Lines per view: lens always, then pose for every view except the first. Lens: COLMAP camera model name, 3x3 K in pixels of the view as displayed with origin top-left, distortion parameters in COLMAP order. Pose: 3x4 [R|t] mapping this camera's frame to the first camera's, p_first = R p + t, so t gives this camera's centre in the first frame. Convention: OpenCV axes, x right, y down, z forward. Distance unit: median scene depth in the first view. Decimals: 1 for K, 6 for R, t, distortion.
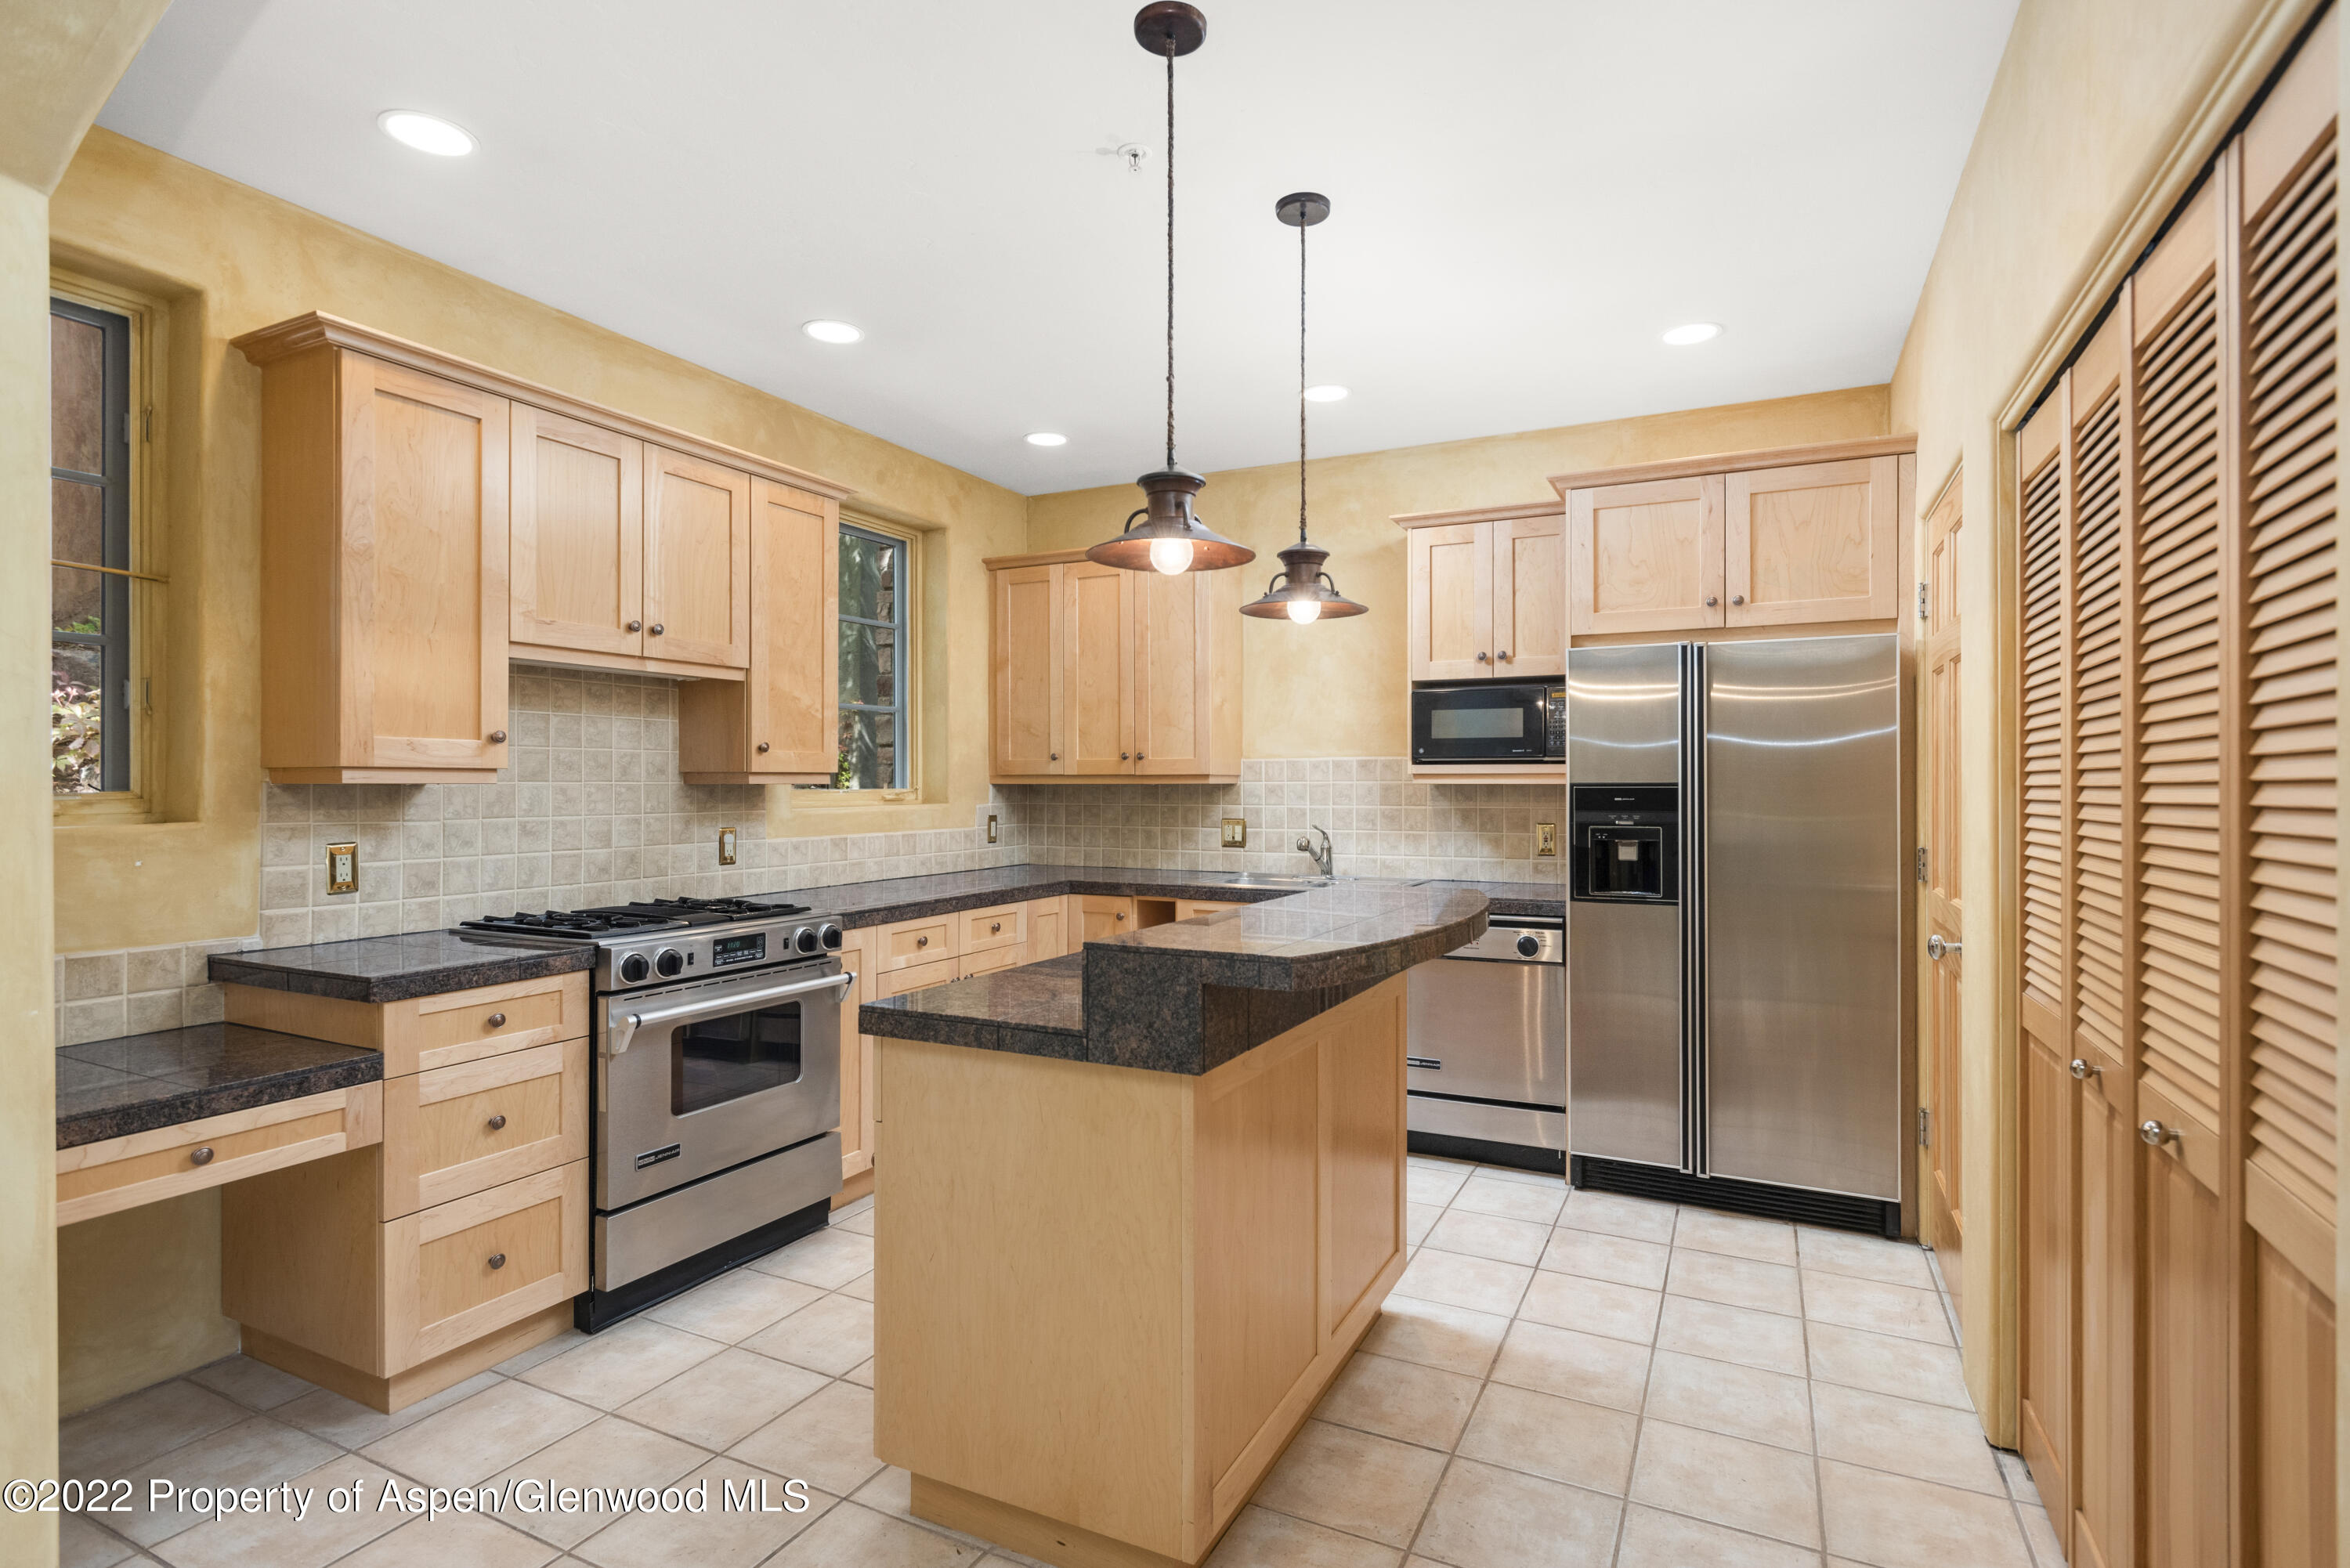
lens RADIAL K [[1161.7, 0, 1175.0], [0, 1161.7, 784.0], [0, 0, 1]] dist [-0.002048, -0.000454]
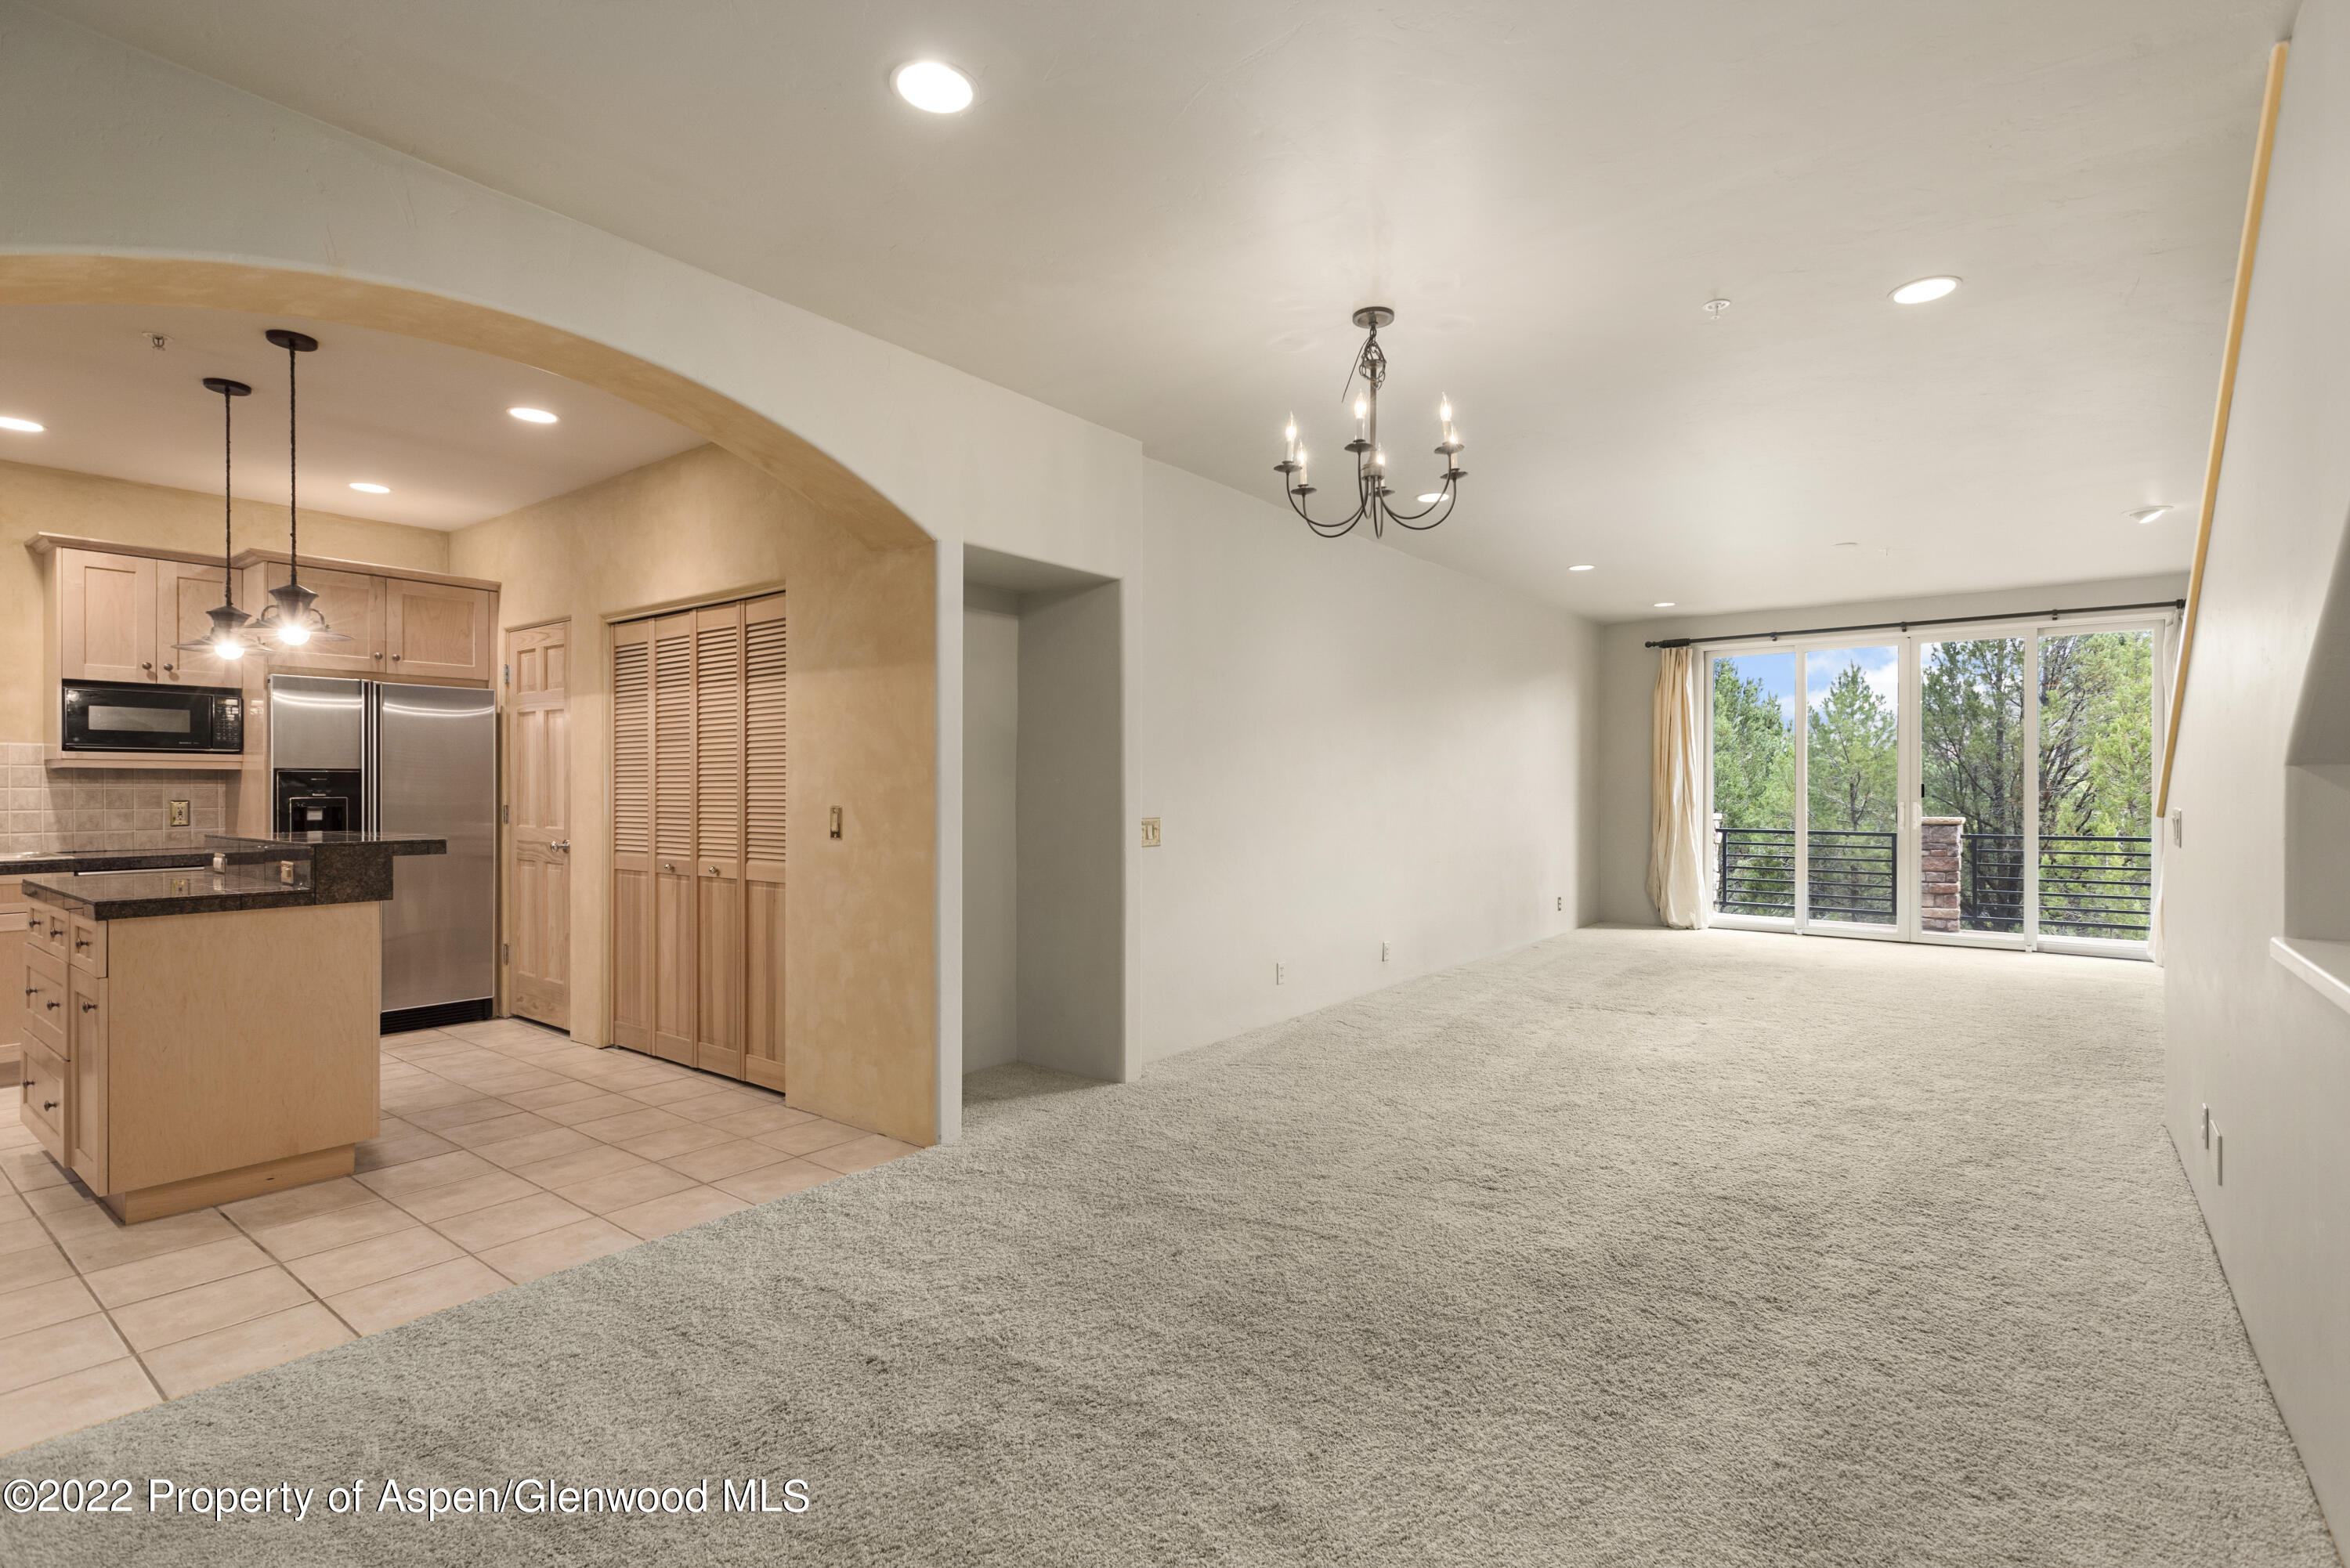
lens RADIAL K [[1073.8, 0, 1175.0], [0, 1073.8, 784.0], [0, 0, 1]] dist [-0.002634, -0.000590]
pose [[0.207969, 0.004266, 0.978126, -0.730027], [-0.004694, 0.999983, -0.003364, 0.018096], [-0.978124, -0.003892, 0.207985, -0.367816]]
